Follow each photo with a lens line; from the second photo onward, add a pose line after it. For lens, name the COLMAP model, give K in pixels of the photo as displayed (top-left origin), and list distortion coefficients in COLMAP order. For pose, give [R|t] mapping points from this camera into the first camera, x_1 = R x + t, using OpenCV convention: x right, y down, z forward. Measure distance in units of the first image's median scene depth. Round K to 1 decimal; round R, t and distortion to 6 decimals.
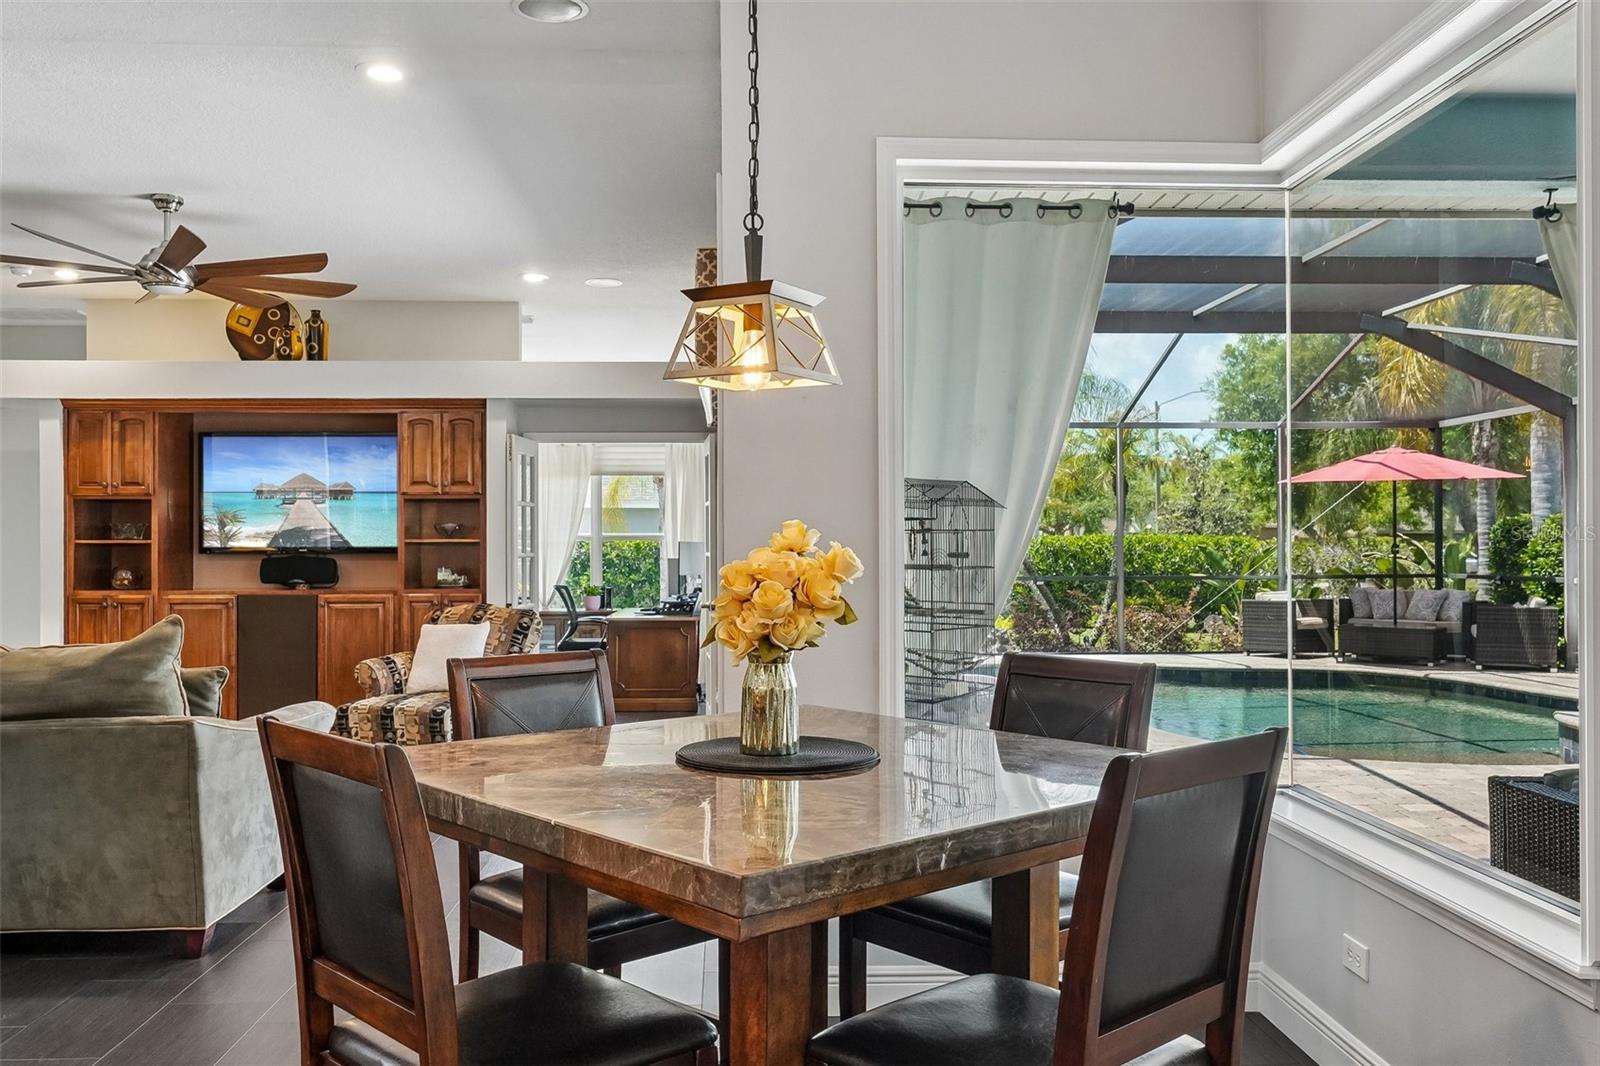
lens RADIAL K [[1390.1, 0, 801.0], [0, 1390.1, 540.5], [0, 0, 1]] dist [0.002165, 0.001682]
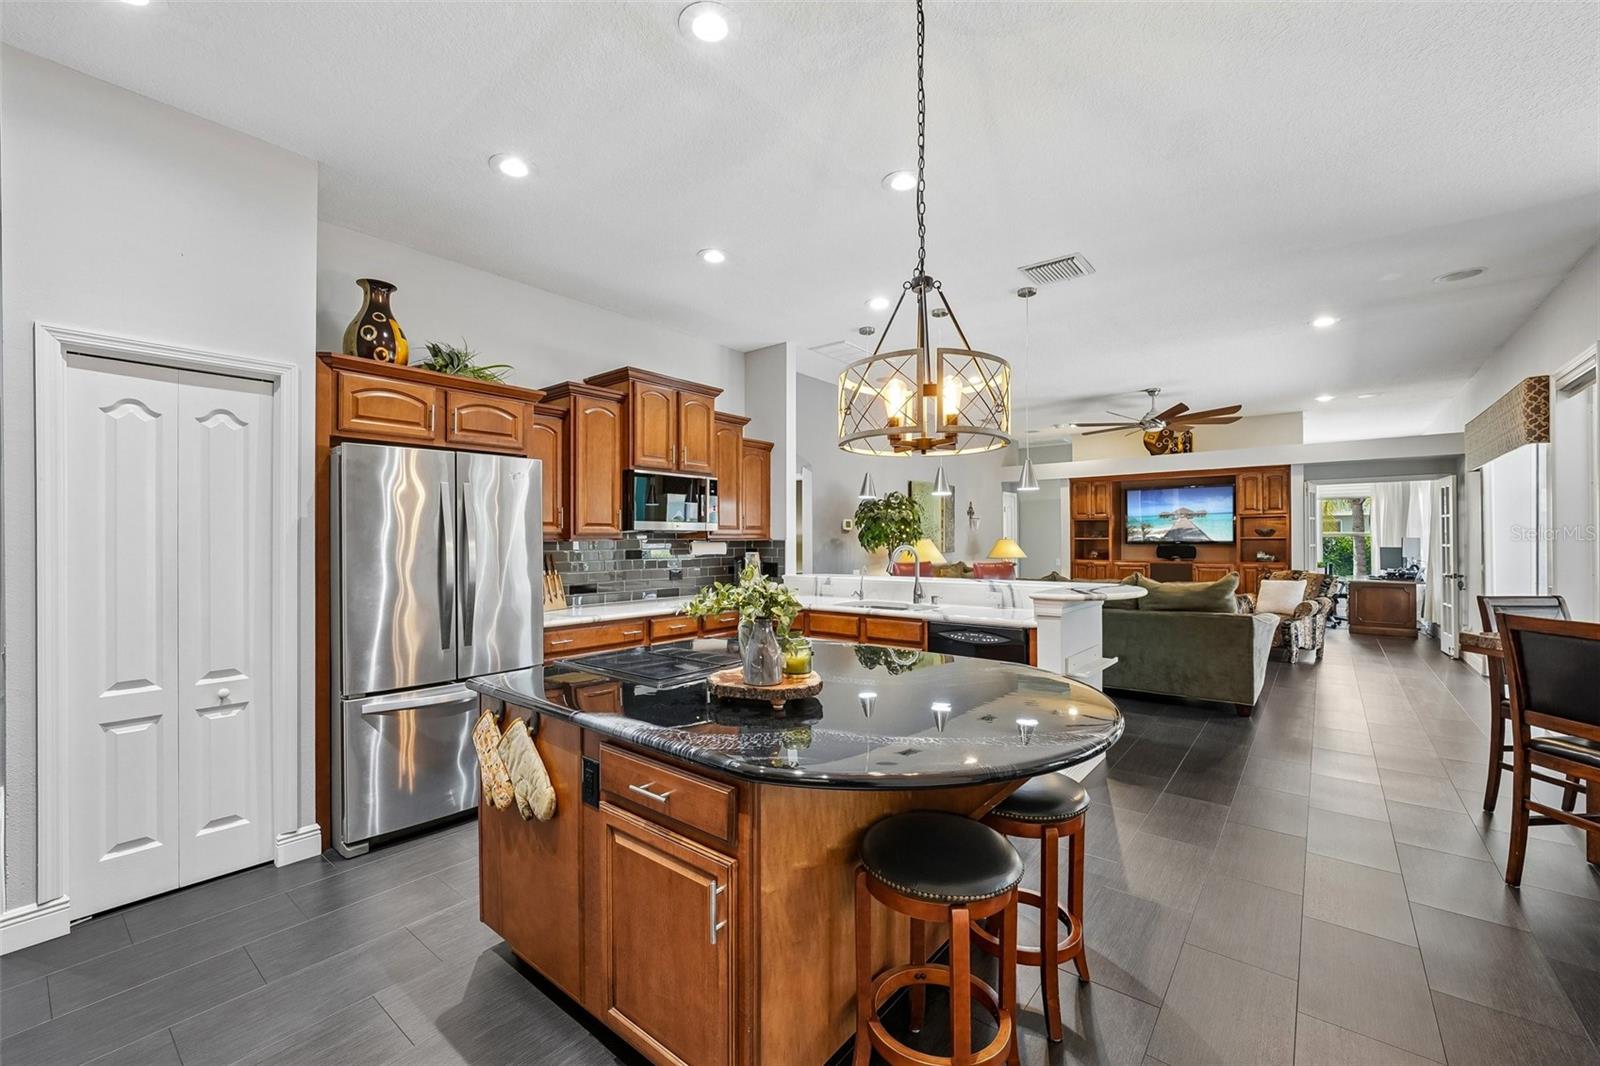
lens RADIAL K [[672.2, 0, 805.7], [0, 672.2, 540.0], [0, 0, 1]] dist [0.000311, 0.000251]
pose [[0.736874, -0.000842, -0.676030, -0.089283], [0.004476, 0.999983, 0.003633, -0.003414], [0.676016, -0.005703, 0.736865, -0.144158]]
